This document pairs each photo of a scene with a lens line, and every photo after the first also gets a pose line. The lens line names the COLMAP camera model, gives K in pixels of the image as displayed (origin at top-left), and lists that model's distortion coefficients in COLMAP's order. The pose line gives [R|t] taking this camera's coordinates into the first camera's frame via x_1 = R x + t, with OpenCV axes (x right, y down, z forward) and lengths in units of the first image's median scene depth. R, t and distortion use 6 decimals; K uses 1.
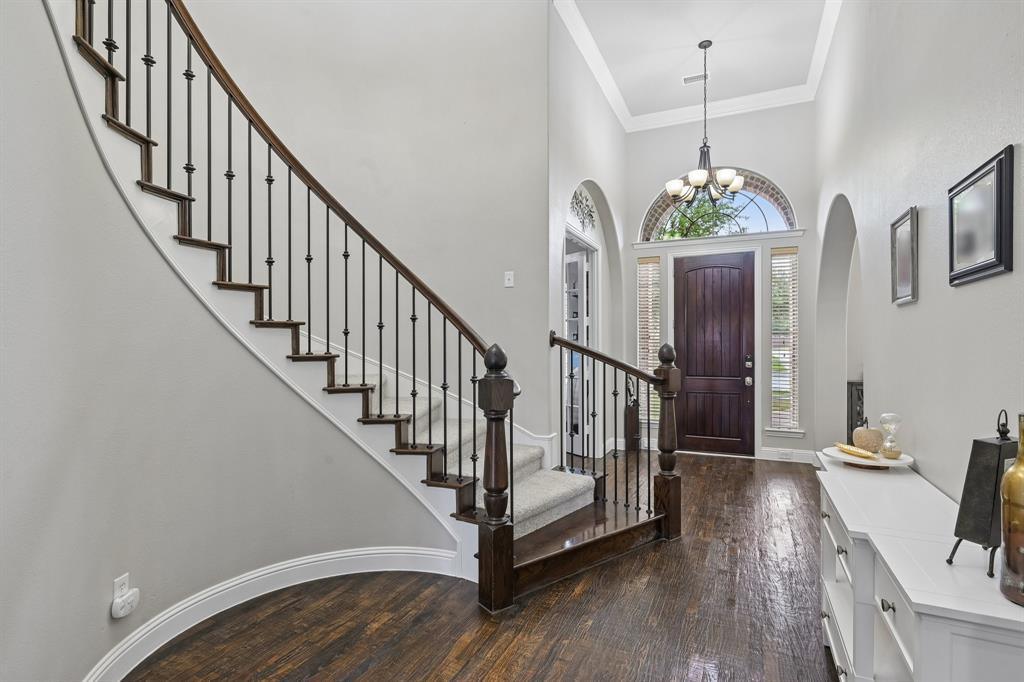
lens RADIAL K [[494.3, 0, 511.3], [0, 494.3, 344.4], [0, 0, 1]] dist [-0.001918, -0.000067]
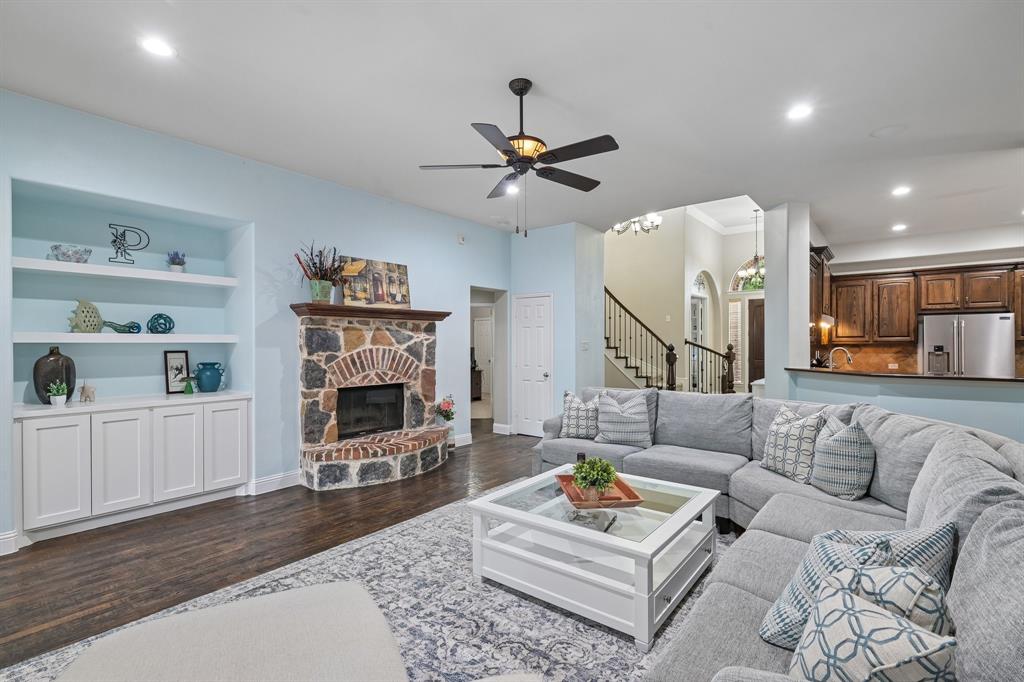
lens RADIAL K [[478.9, 0, 511.9], [0, 478.9, 341.7], [0, 0, 1]] dist [0.001140, -0.000065]
pose [[0.972199, 0.000751, -0.234154, -0.187007], [-0.000946, 0.999999, -0.000717, -0.006280], [0.234153, 0.000919, 0.972199, -1.433777]]
